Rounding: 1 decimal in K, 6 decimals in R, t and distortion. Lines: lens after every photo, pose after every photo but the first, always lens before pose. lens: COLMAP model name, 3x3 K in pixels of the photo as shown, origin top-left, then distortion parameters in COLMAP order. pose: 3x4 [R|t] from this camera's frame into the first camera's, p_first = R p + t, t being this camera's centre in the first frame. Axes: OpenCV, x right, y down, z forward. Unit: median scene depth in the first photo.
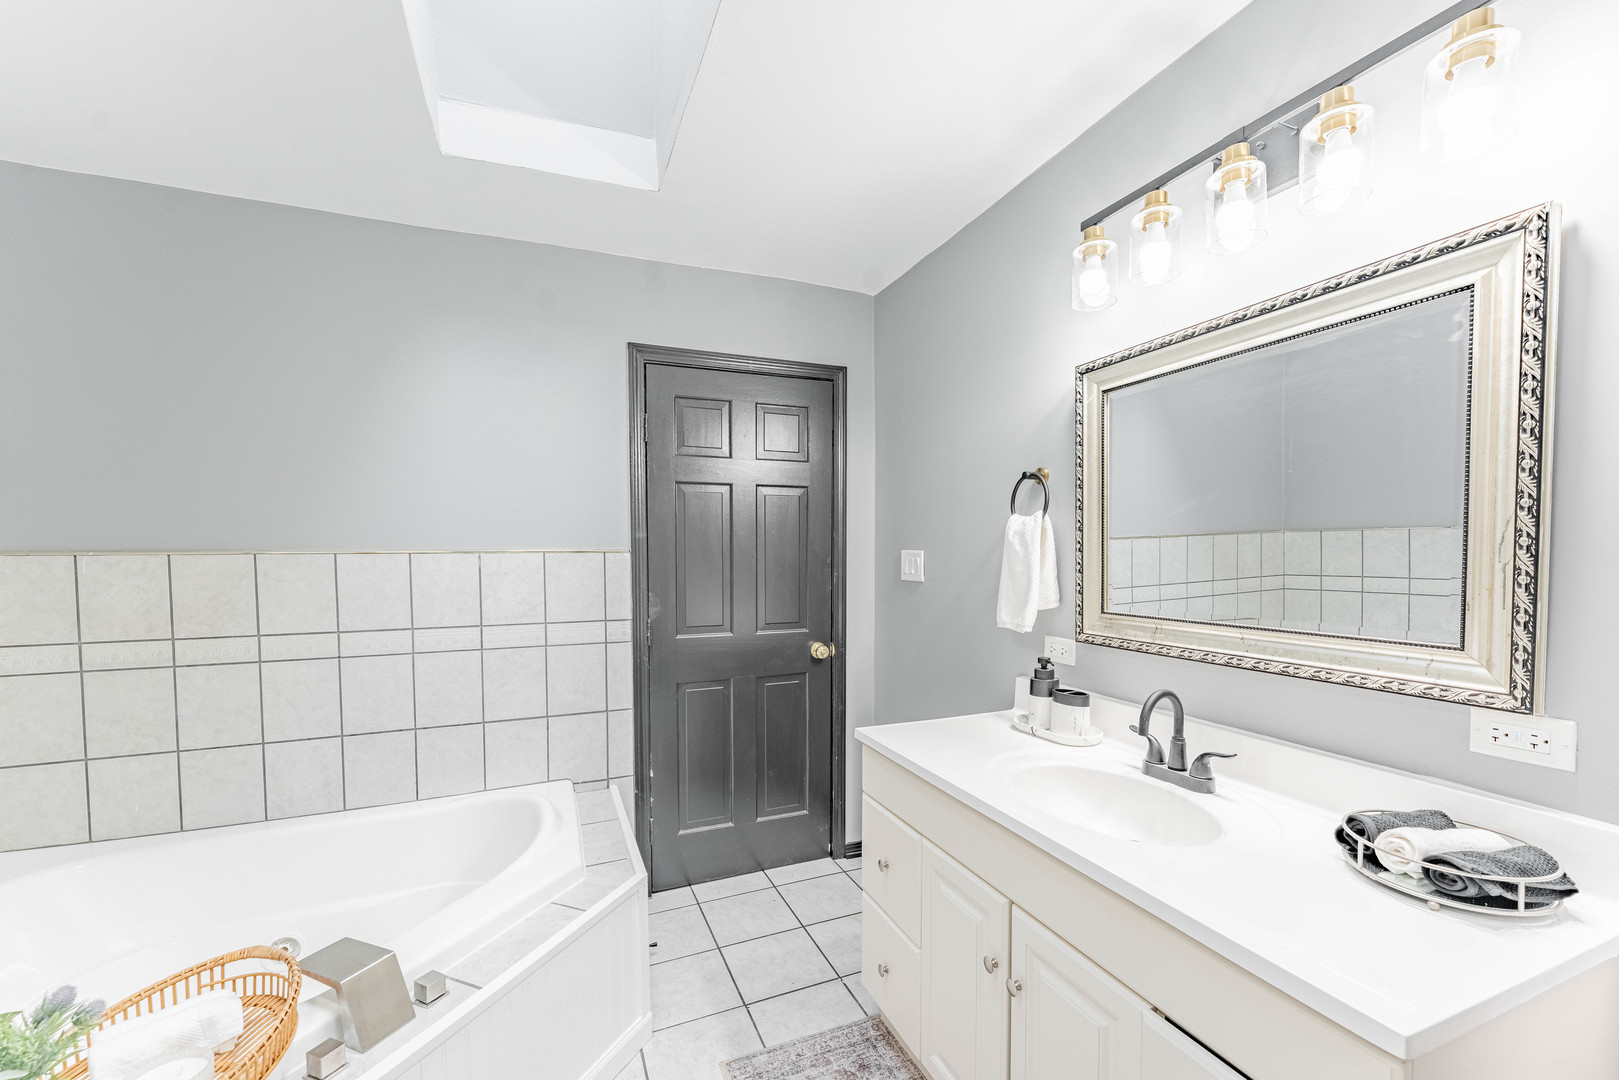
lens RADIAL K [[663.6, 0, 815.8], [0, 663.6, 551.4], [0, 0, 1]] dist [0.002016, -0.000262]
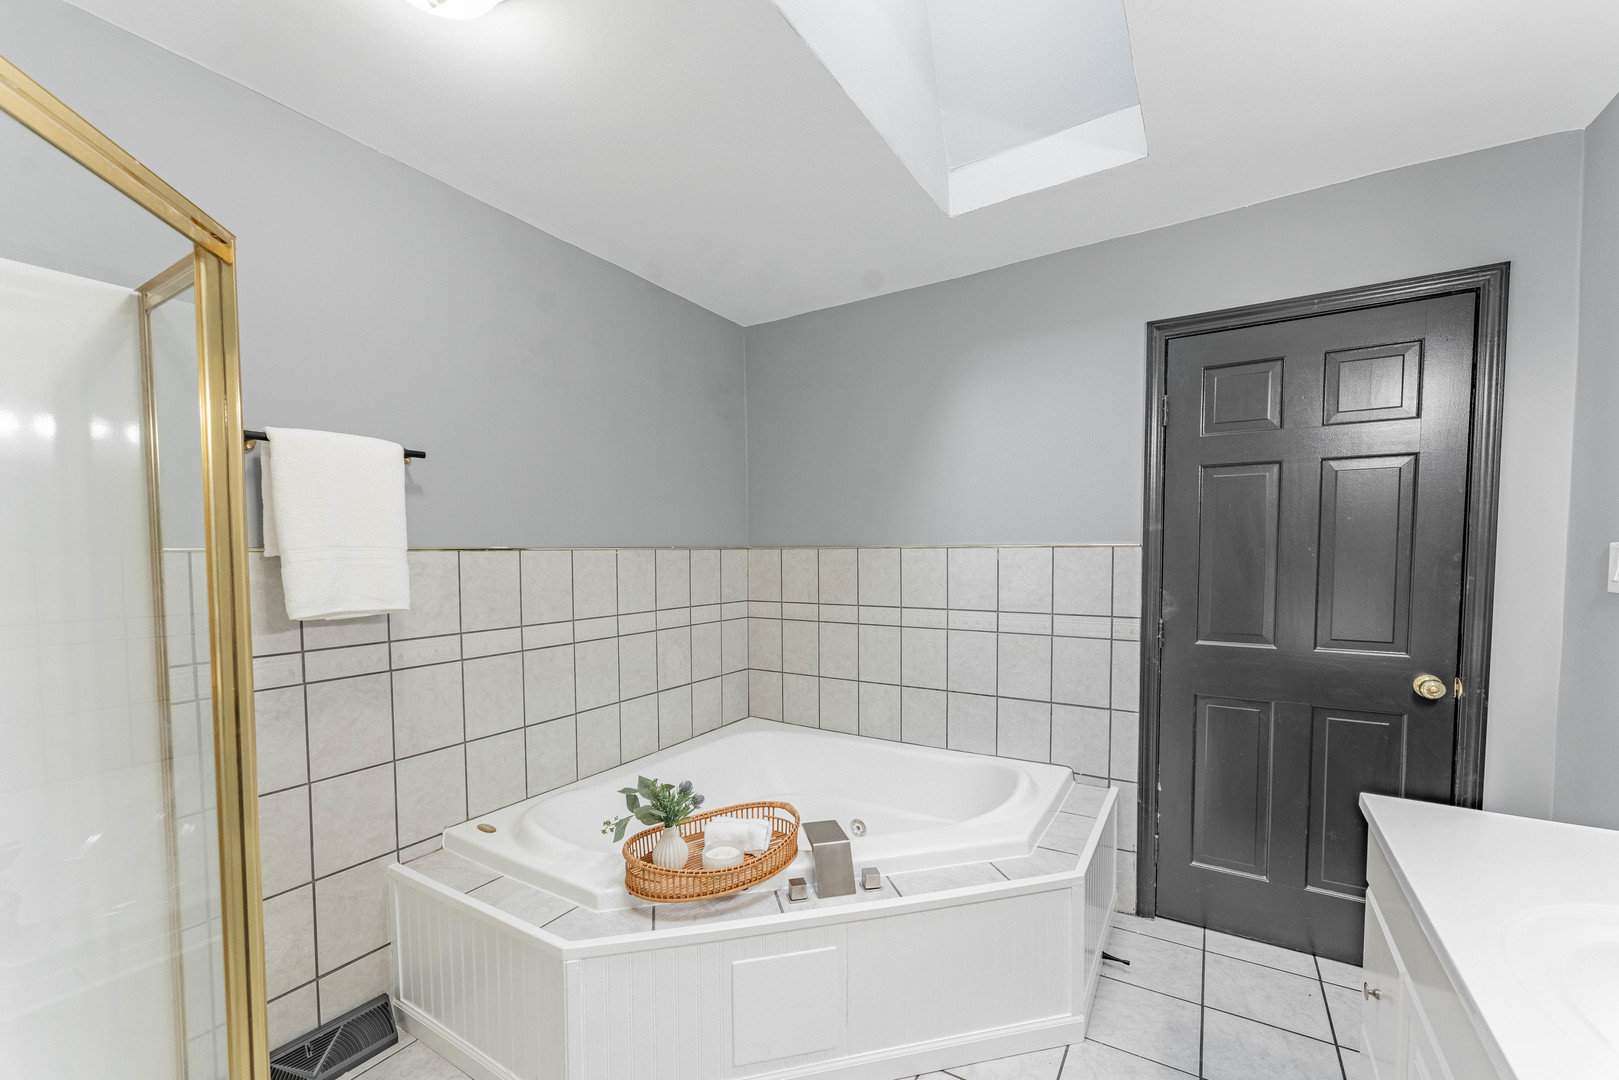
lens RADIAL K [[663.6, 0, 813.8], [0, 663.6, 545.2], [0, 0, 1]] dist [0.002016, -0.000262]
pose [[0.584423, -0.002816, -0.811444, 0.232077], [0.004164, 0.999991, -0.000472, -0.002100], [0.811439, -0.003103, 0.584430, 0.077798]]
